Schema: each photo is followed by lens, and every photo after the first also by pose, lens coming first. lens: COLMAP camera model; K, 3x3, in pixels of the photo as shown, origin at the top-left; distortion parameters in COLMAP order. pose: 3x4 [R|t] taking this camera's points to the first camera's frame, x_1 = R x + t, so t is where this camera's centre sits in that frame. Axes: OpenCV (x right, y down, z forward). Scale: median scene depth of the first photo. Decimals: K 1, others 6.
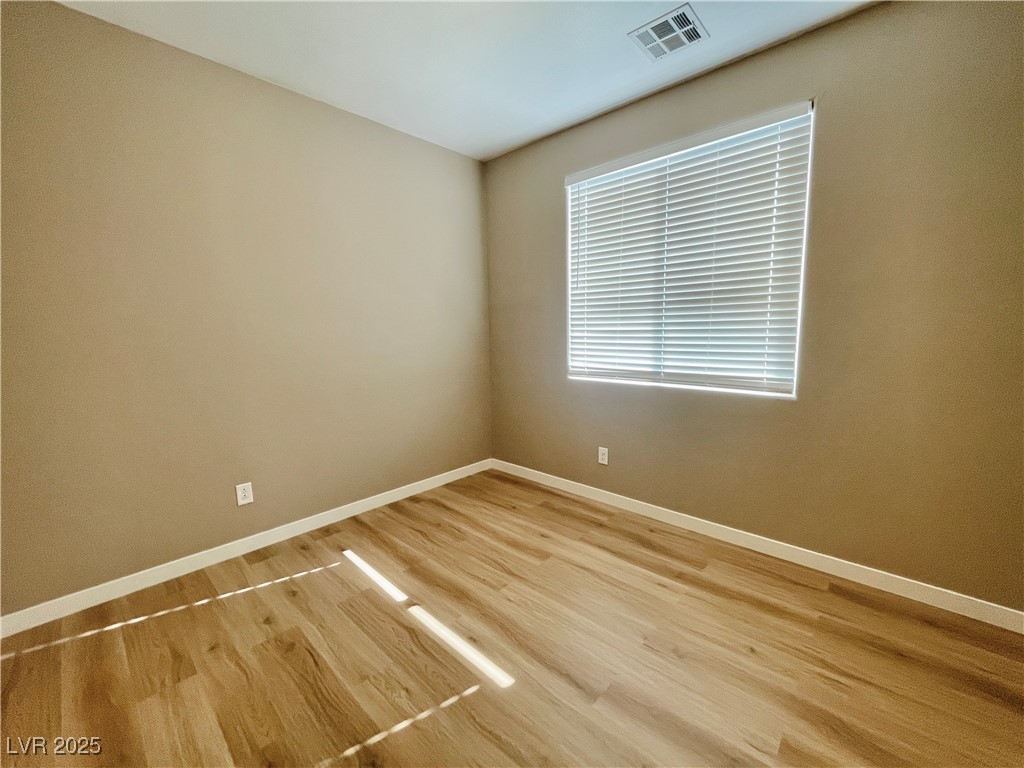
lens RADIAL K [[415.1, 0, 514.1], [0, 415.1, 383.9], [0, 0, 1]] dist [-0.002674, -0.000039]
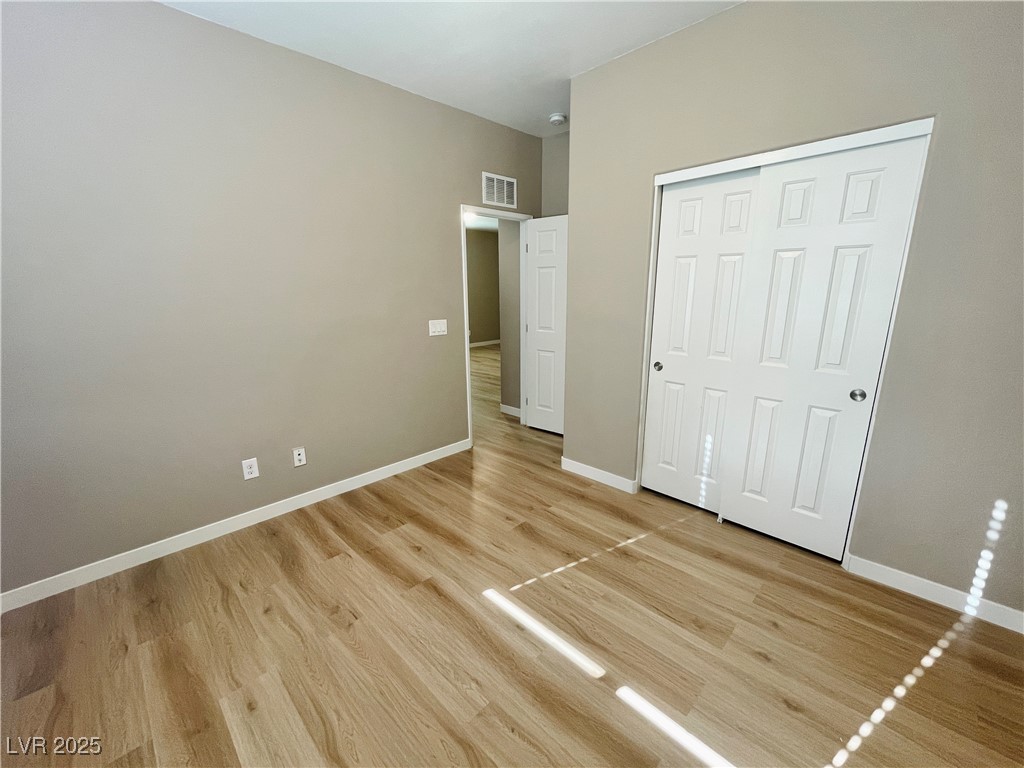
lens RADIAL K [[415.1, 0, 514.1], [0, 415.1, 383.9], [0, 0, 1]] dist [-0.002674, -0.000039]
pose [[-0.999363, 0.019205, 0.030075, -0.124108], [0.028646, 0.934334, 0.355245, -0.281033], [-0.021277, 0.355881, -0.934289, 1.676372]]
